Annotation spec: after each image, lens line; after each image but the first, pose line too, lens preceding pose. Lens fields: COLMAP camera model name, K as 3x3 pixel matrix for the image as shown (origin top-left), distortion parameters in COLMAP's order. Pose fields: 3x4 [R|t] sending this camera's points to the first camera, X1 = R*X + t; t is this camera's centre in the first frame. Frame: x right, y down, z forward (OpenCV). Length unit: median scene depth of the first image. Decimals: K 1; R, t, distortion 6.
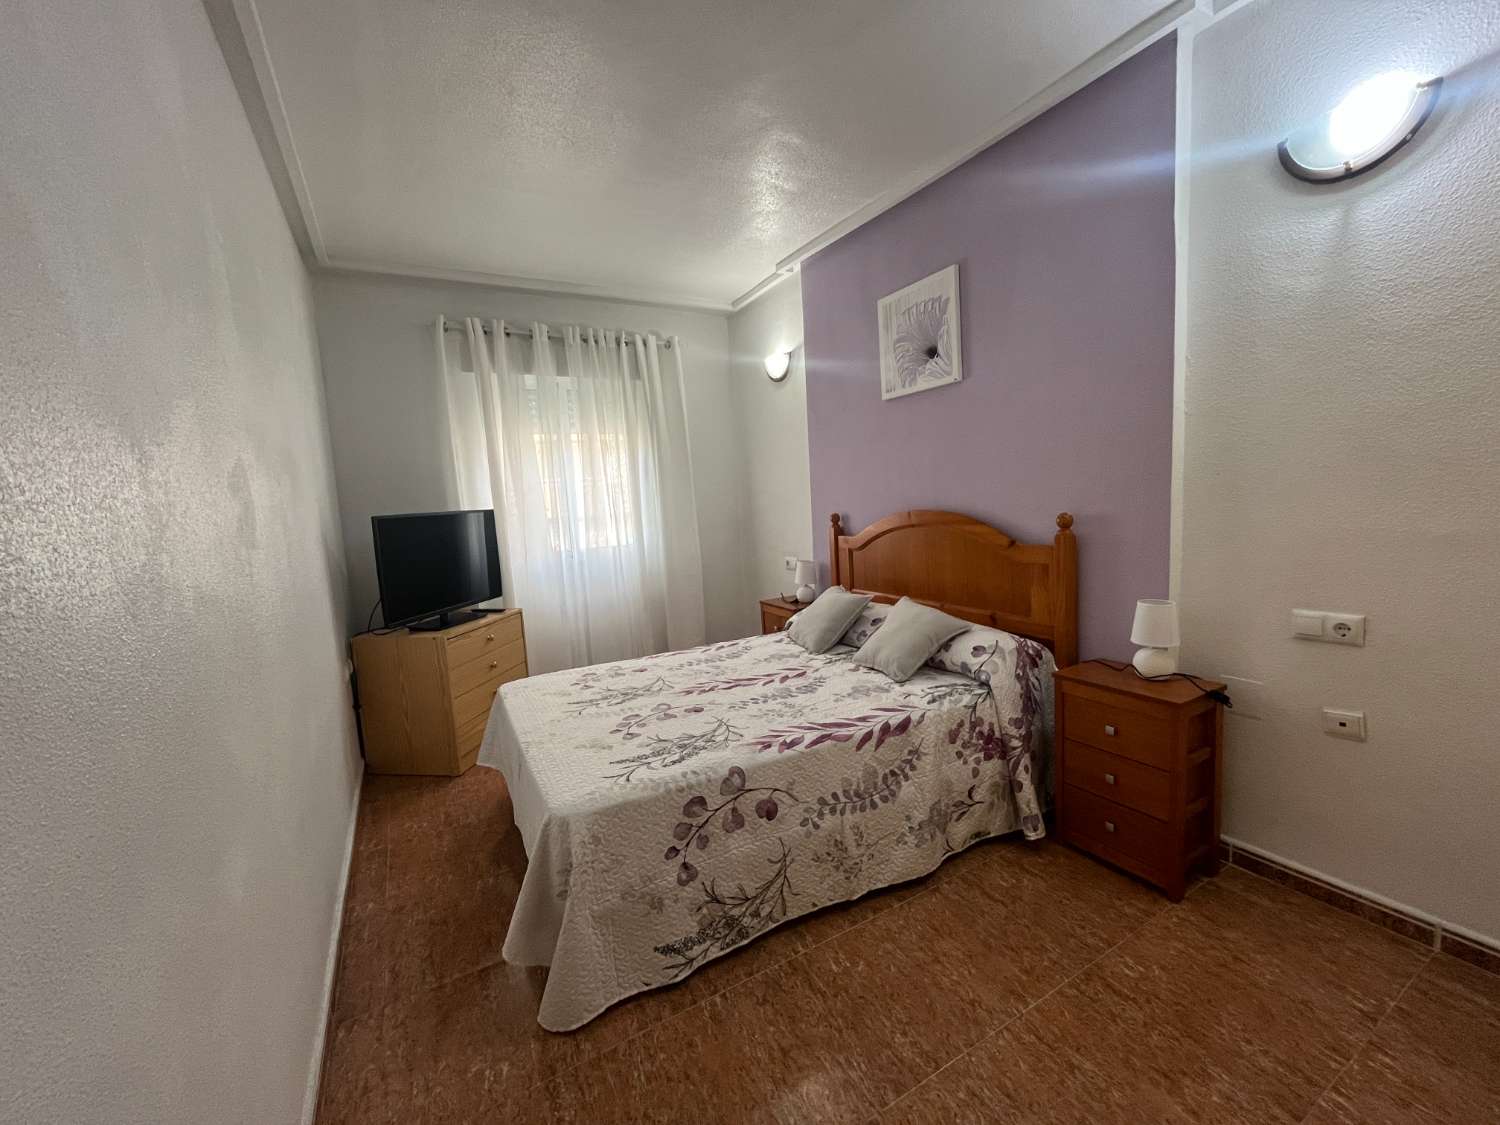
lens RADIAL K [[609.1, 0, 746.3], [0, 609.1, 560.0], [0, 0, 1]] dist [-0.001458, -0.000377]
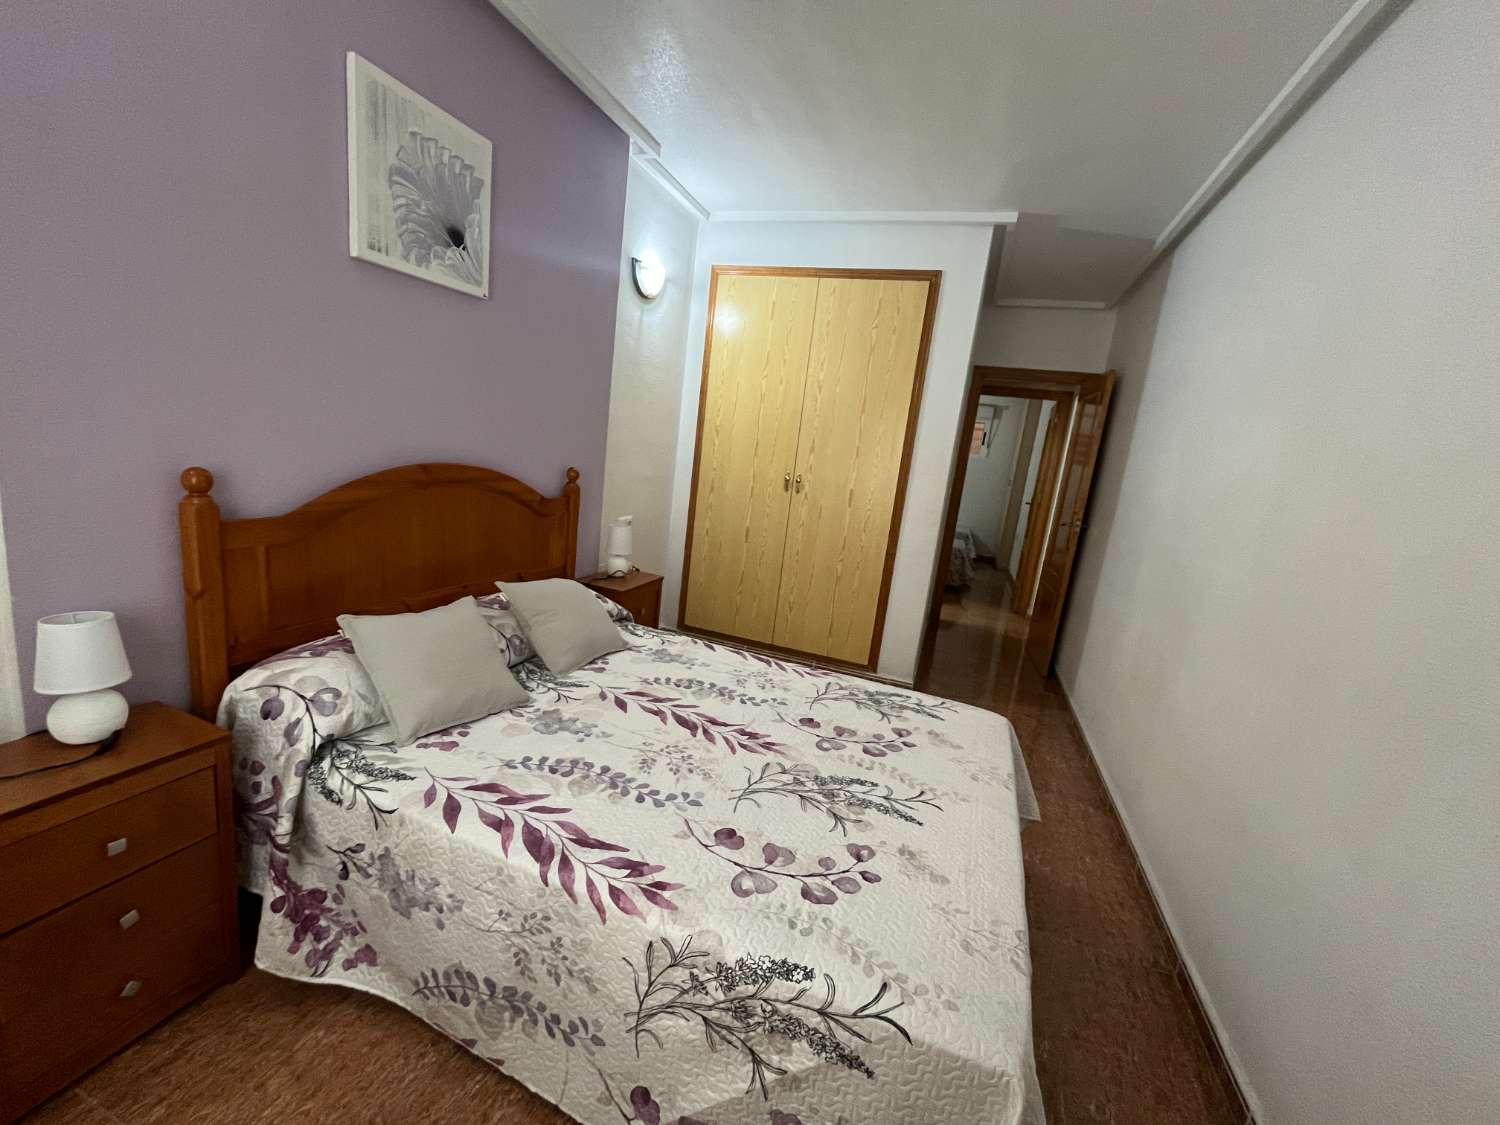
lens RADIAL K [[609.1, 0, 750.1], [0, 609.1, 563.0], [0, 0, 1]] dist [-0.001458, -0.000377]
pose [[-0.658178, -0.161514, 0.735333, -0.526373], [0.007684, 0.975225, 0.221083, -0.136034], [-0.752823, 0.151163, -0.640631, 1.335161]]
